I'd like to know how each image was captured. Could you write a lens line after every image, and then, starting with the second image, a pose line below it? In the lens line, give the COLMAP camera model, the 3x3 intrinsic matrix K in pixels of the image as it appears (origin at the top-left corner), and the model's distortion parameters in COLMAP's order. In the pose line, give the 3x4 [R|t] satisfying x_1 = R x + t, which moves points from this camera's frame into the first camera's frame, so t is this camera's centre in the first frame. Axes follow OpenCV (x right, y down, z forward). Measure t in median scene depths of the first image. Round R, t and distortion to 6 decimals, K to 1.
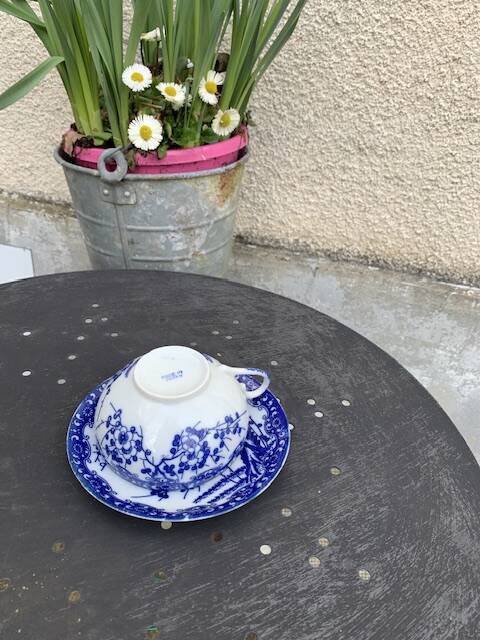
lens RADIAL K [[496.5, 0, 232.8], [0, 496.5, 322.0], [0, 0, 1]] dist [0.030661, -0.048538]
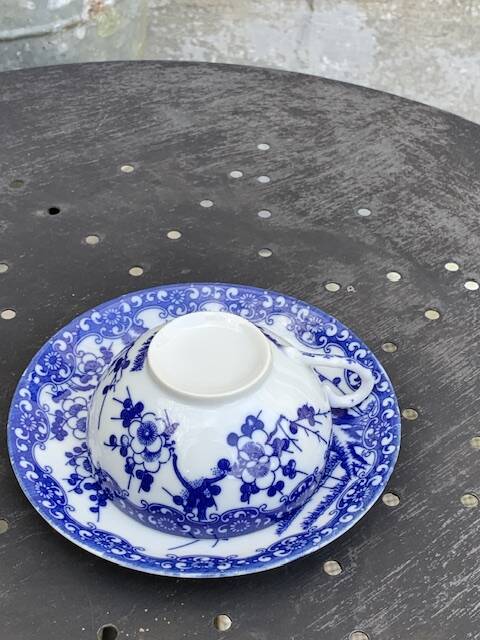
lens RADIAL K [[1145.3, 0, 266.8], [0, 1145.3, 319.6], [0, 0, 1]] dist [0.226556, -1.079475]
pose [[0.969531, -0.192012, 0.152121, -0.200970], [0.161052, 0.967531, 0.194796, -0.056893], [-0.184585, -0.164362, 0.968976, -0.197127]]
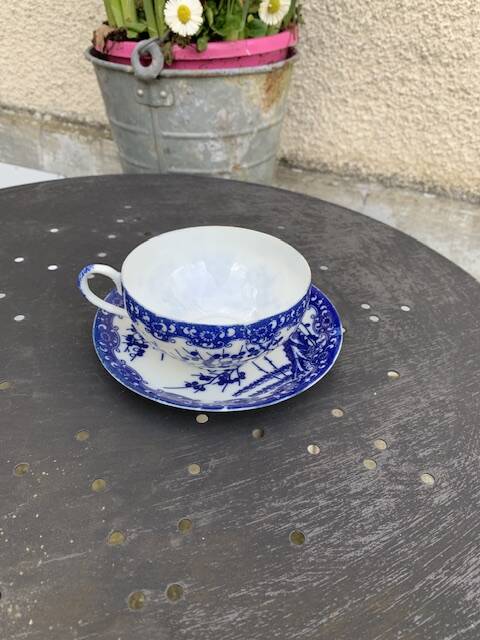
lens RADIAL K [[503.2, 0, 240.0], [0, 503.2, 320.0], [0, 0, 1]] dist [0.031358, -0.048309]
pose [[0.997888, 0.024621, -0.060109, -0.008565], [-0.018869, 0.995350, 0.094453, 0.079496], [0.062155, -0.093119, 0.993713, 0.068303]]
